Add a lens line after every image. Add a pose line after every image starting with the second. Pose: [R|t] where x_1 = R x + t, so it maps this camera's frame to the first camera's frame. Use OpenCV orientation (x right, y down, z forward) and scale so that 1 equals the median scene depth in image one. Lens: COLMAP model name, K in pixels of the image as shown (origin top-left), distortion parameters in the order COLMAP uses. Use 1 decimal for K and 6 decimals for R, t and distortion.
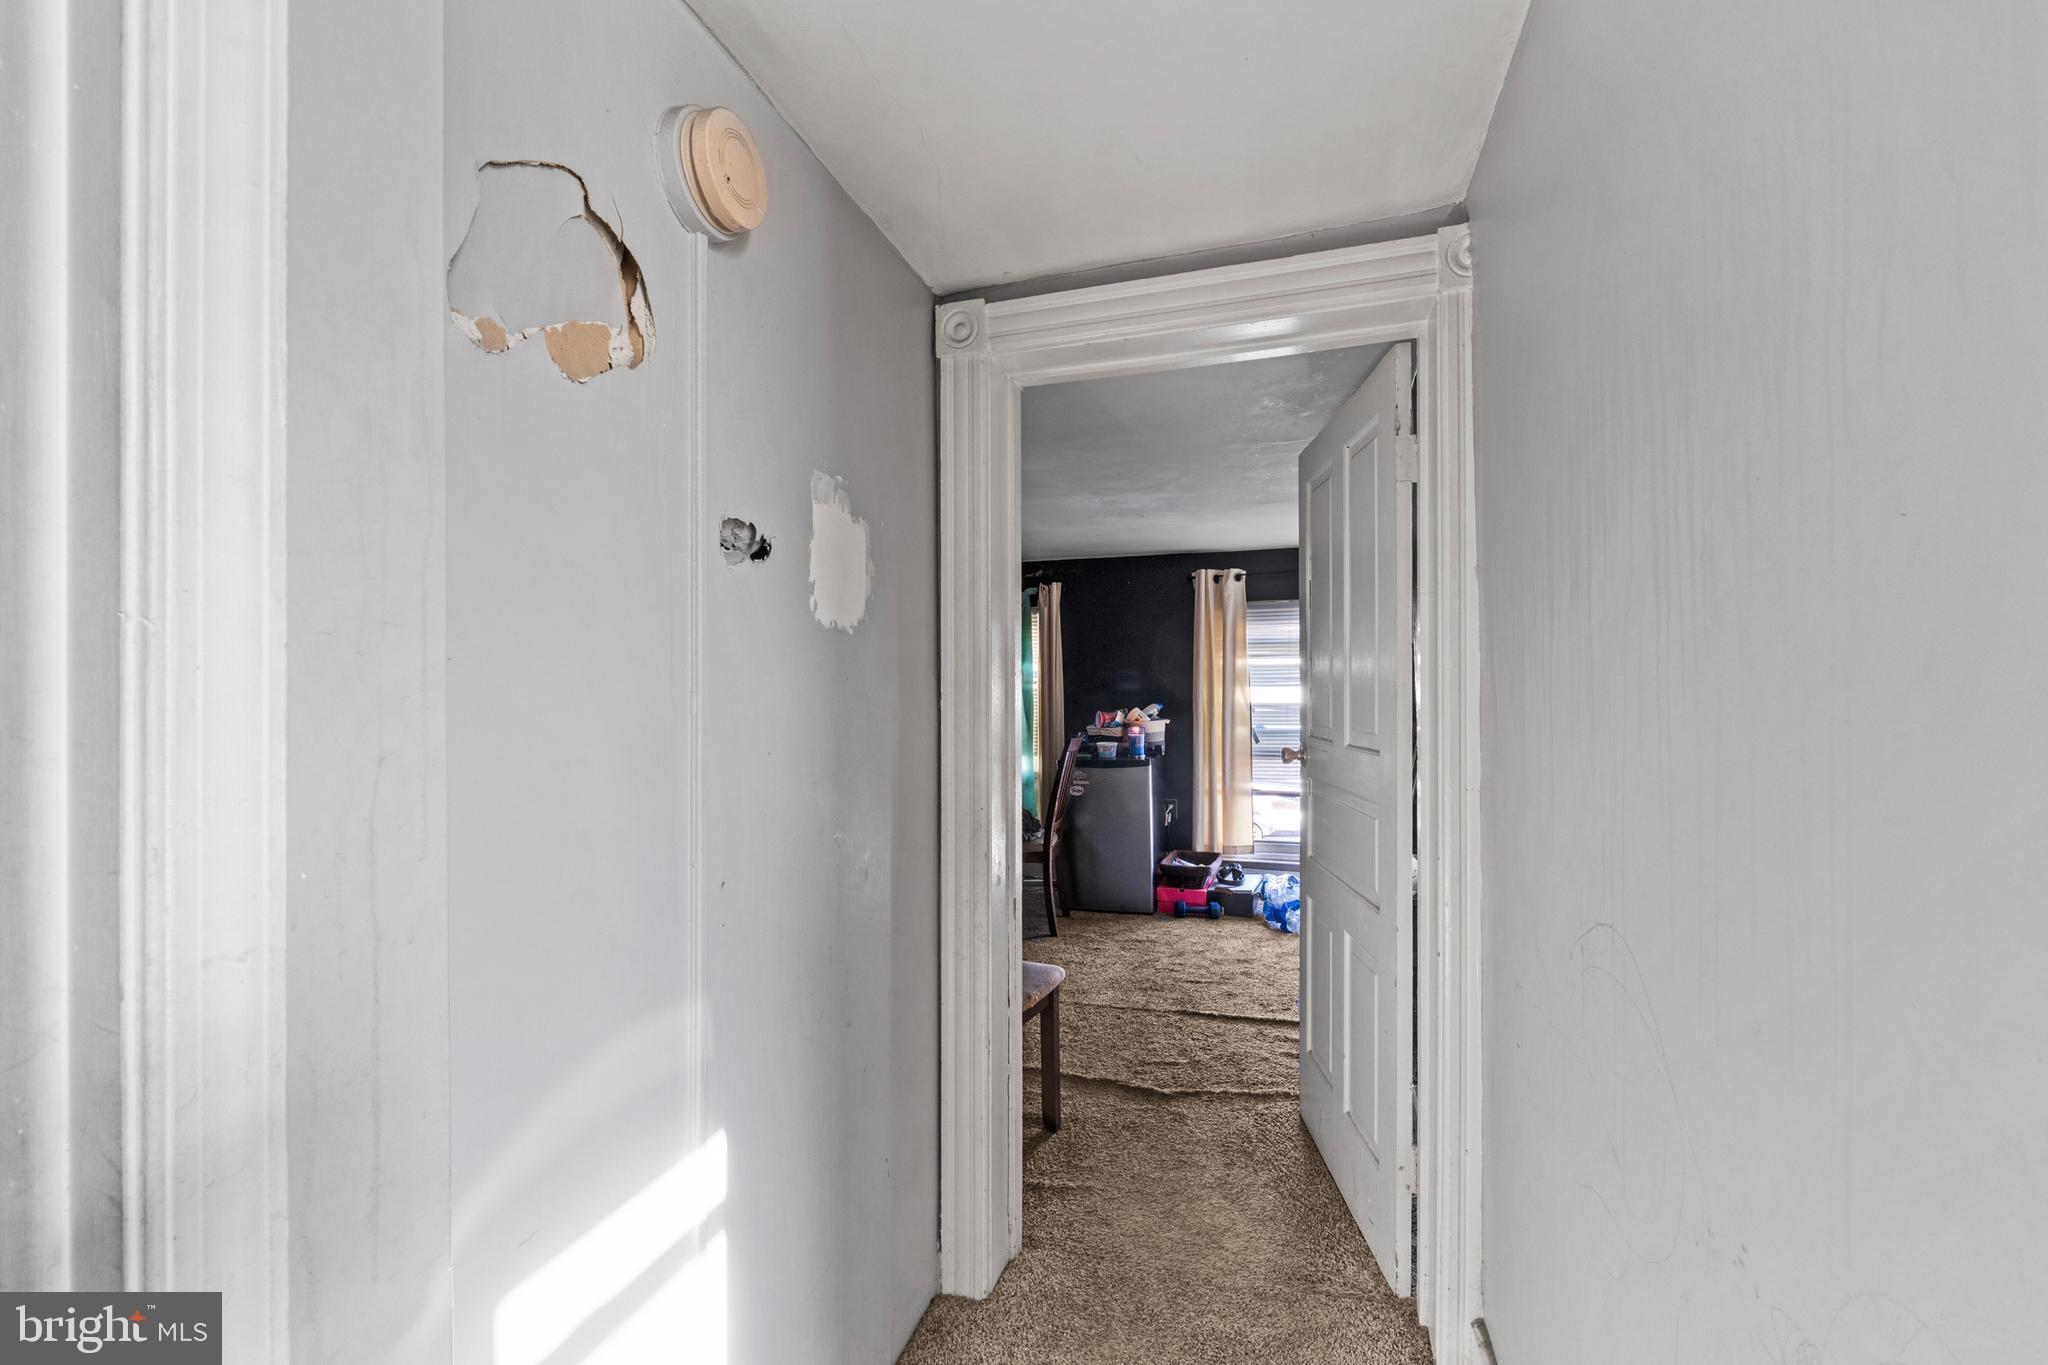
lens RADIAL K [[900.4, 0, 1022.6], [0, 900.4, 690.0], [0, 0, 1]] dist [-0.009716, 0.000303]
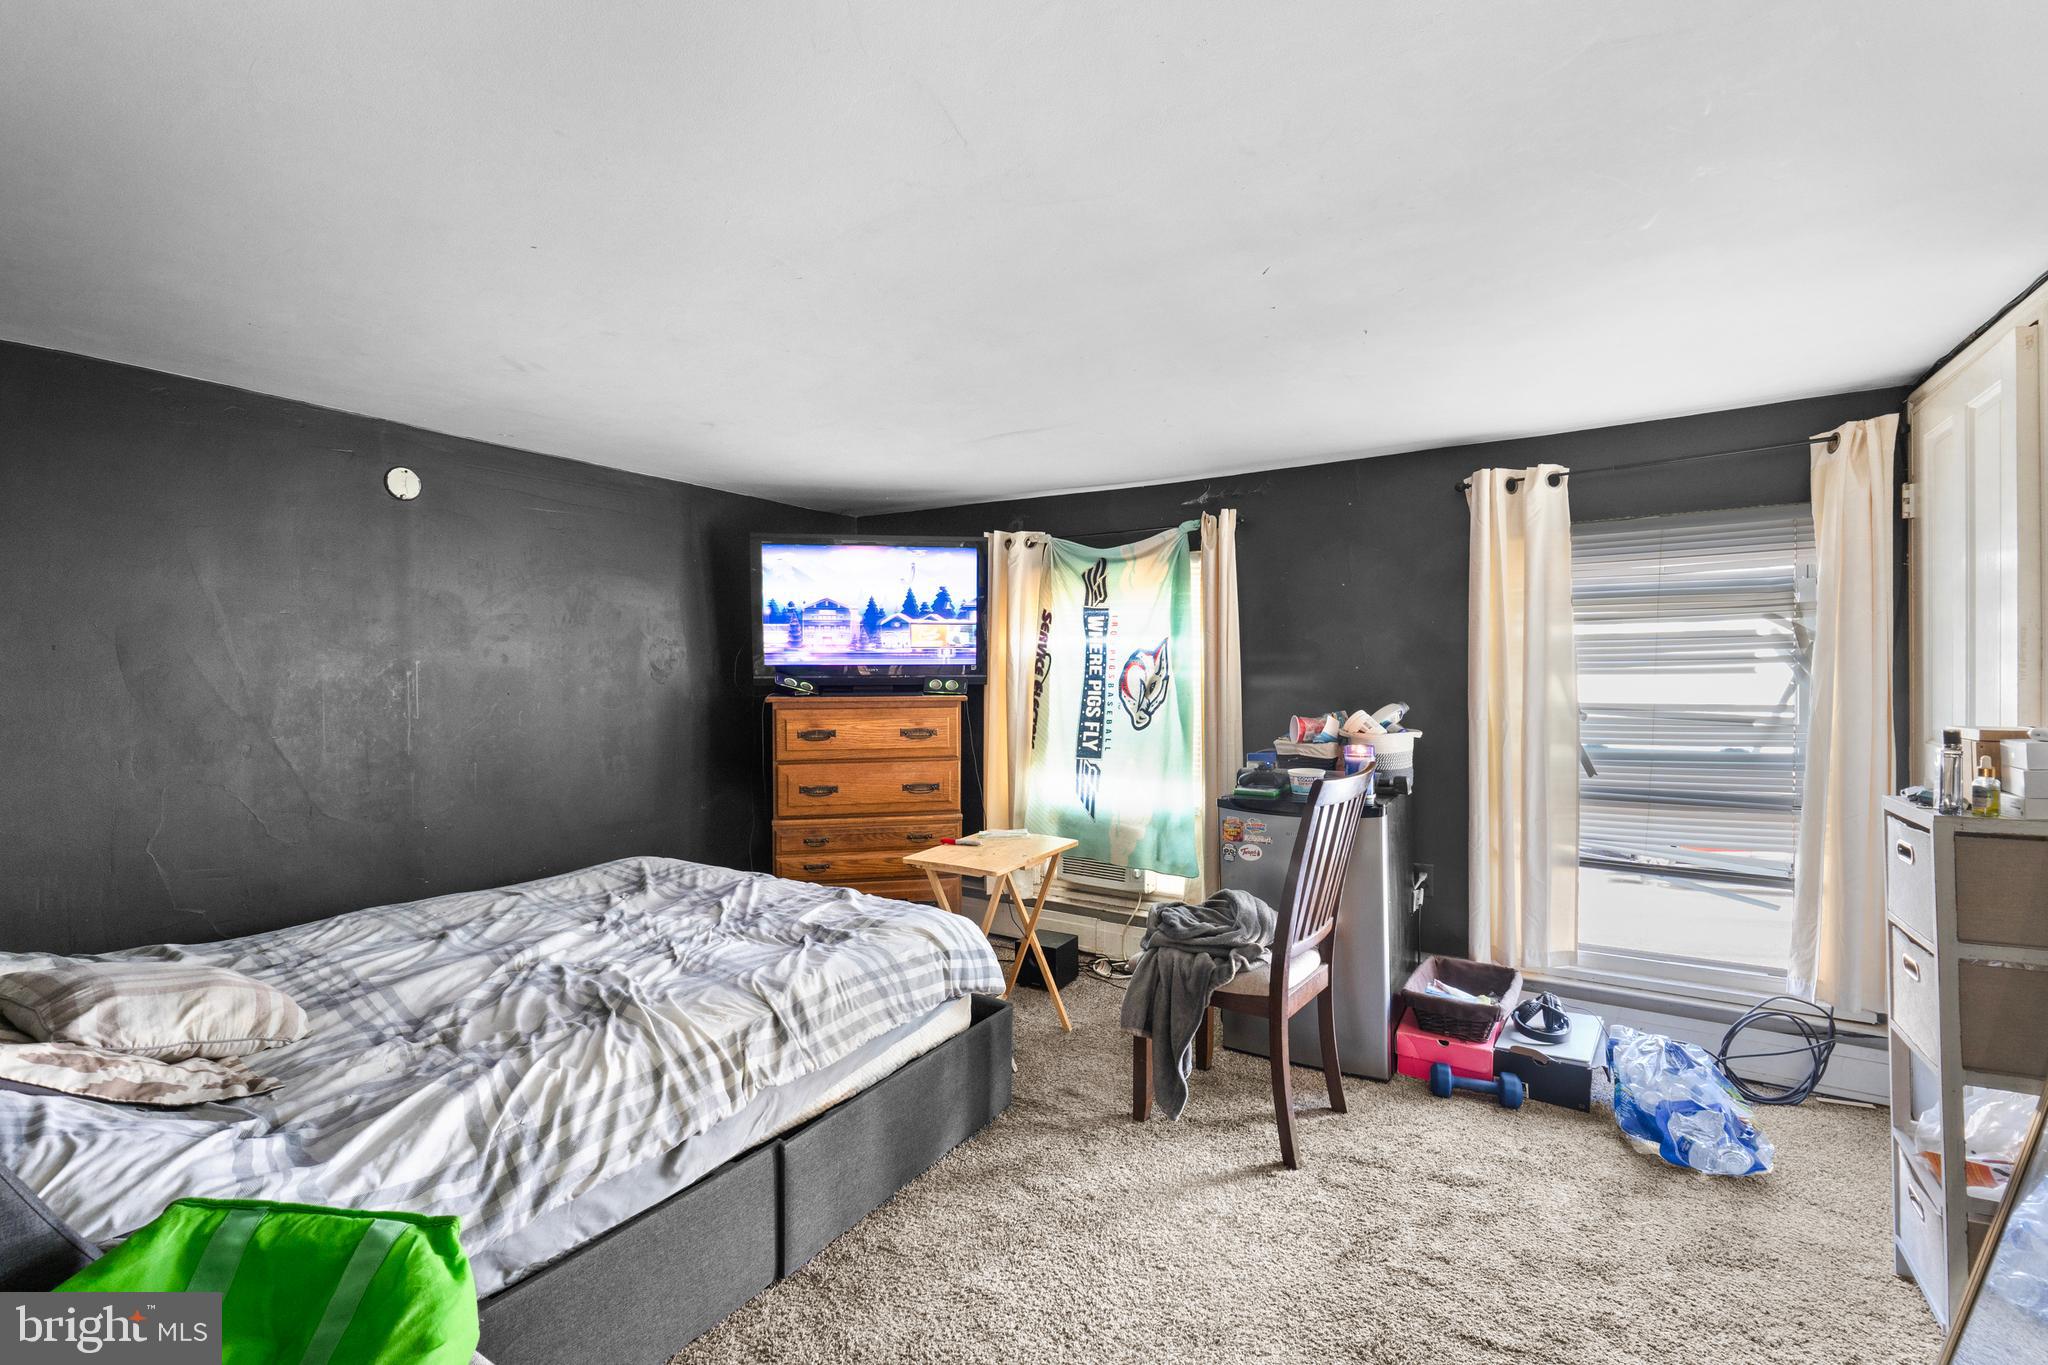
lens RADIAL K [[900.4, 0, 1016.8], [0, 900.4, 686.0], [0, 0, 1]] dist [-0.009716, 0.000303]
pose [[0.965998, 0.002186, -0.258539, 0.063580], [-0.000995, 0.999988, 0.004738, 0.001301], [0.258546, -0.004320, 0.965989, 0.390103]]
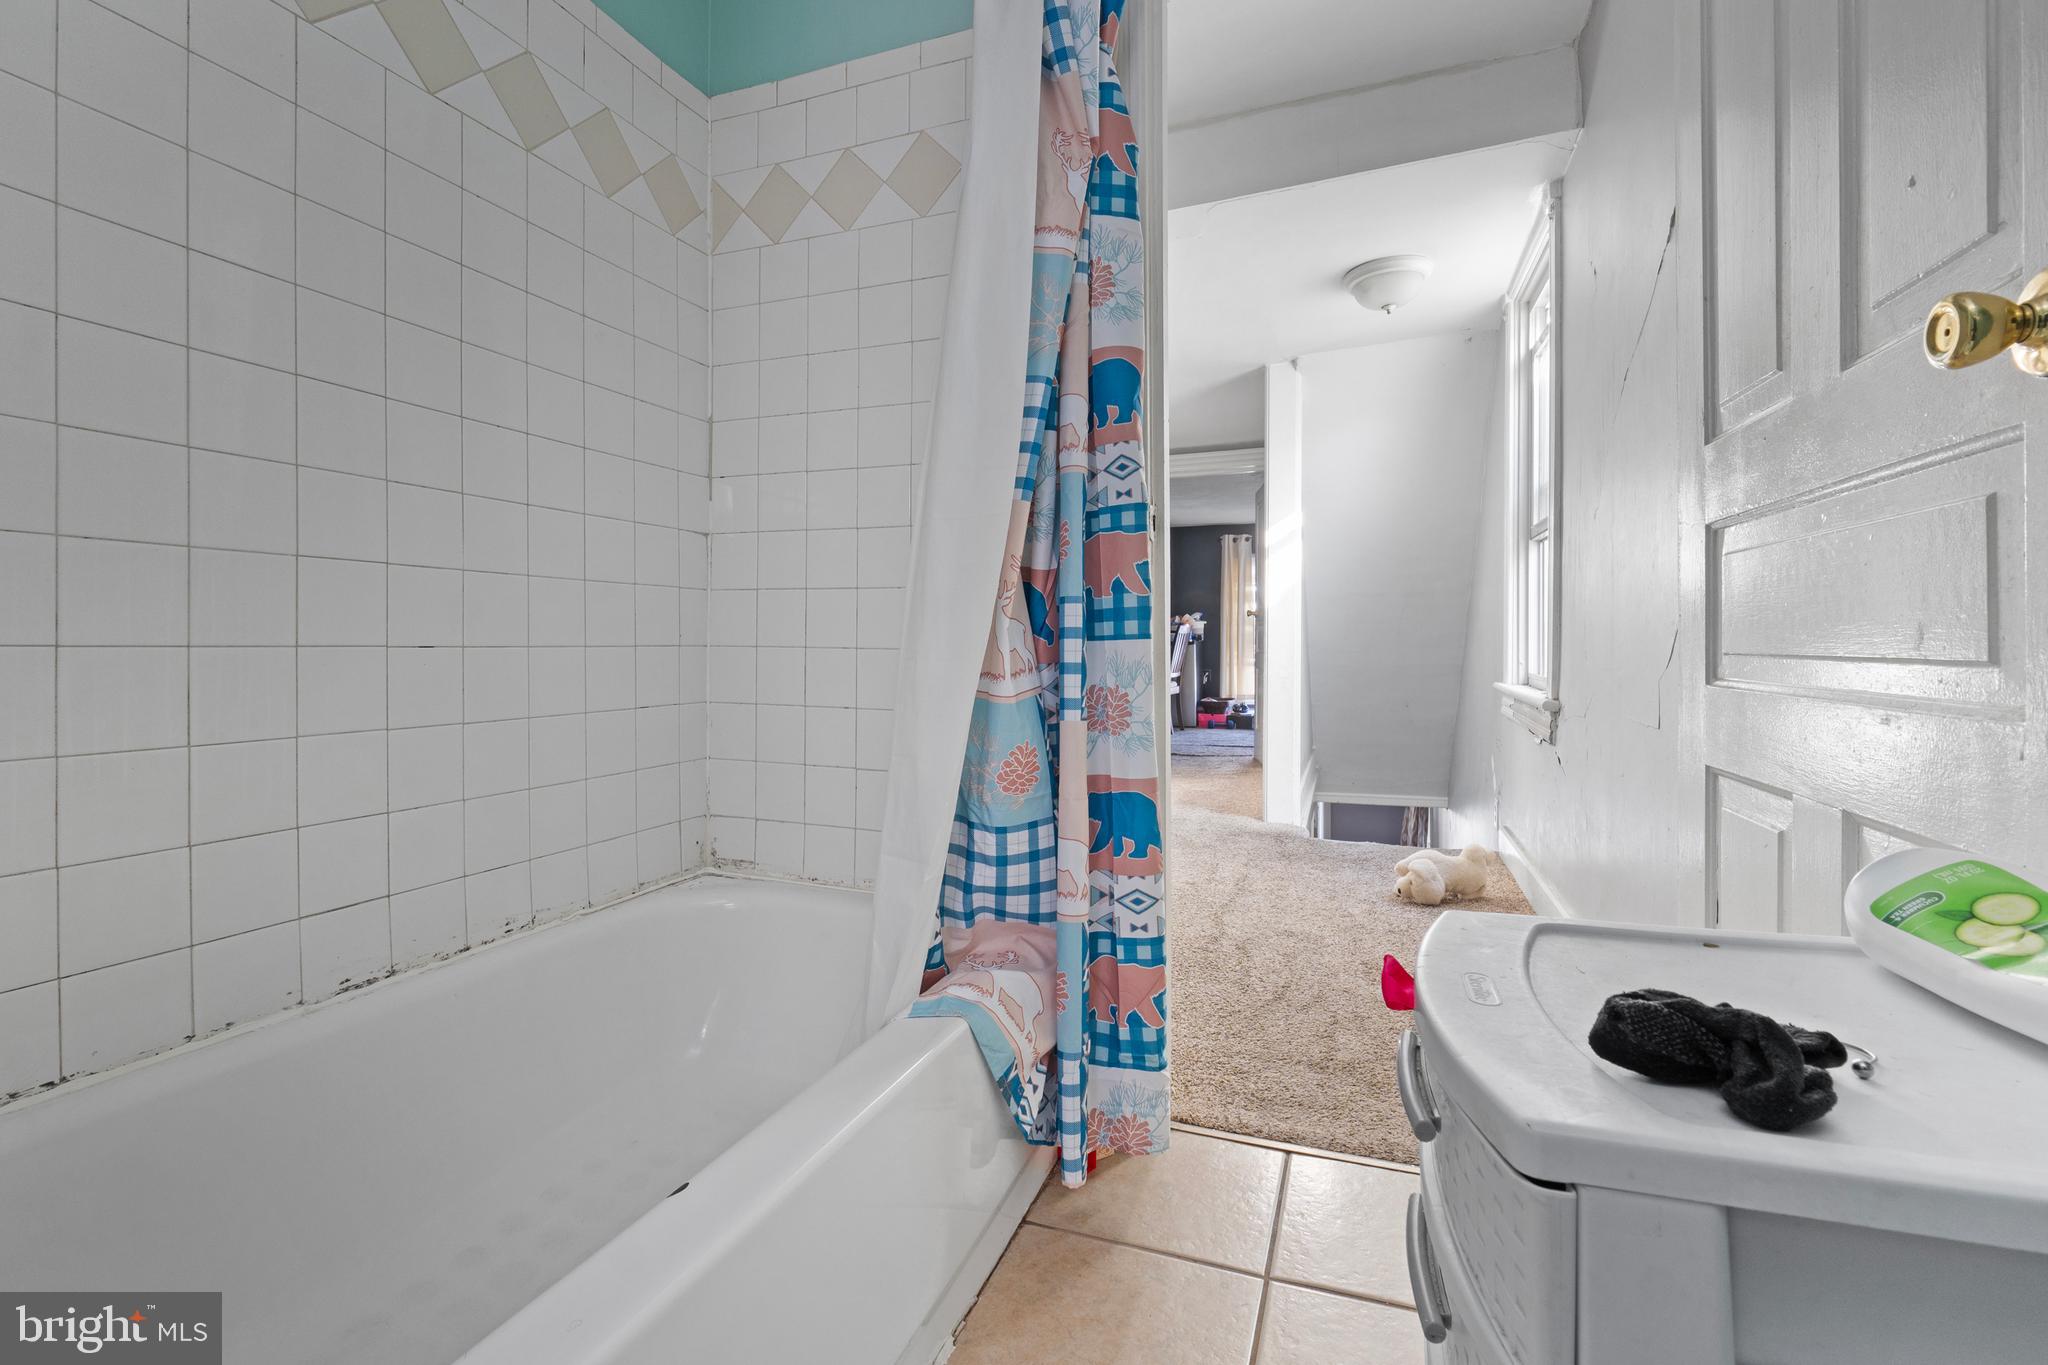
lens RADIAL K [[900.4, 0, 1022.7], [0, 900.4, 642.2], [0, 0, 1]] dist [-0.009716, 0.000303]
pose [[0.998488, 0.004295, -0.054800, -0.099222], [-0.004221, 0.999990, 0.001463, 0.075383], [0.054805, -0.001230, 0.998496, -0.783005]]
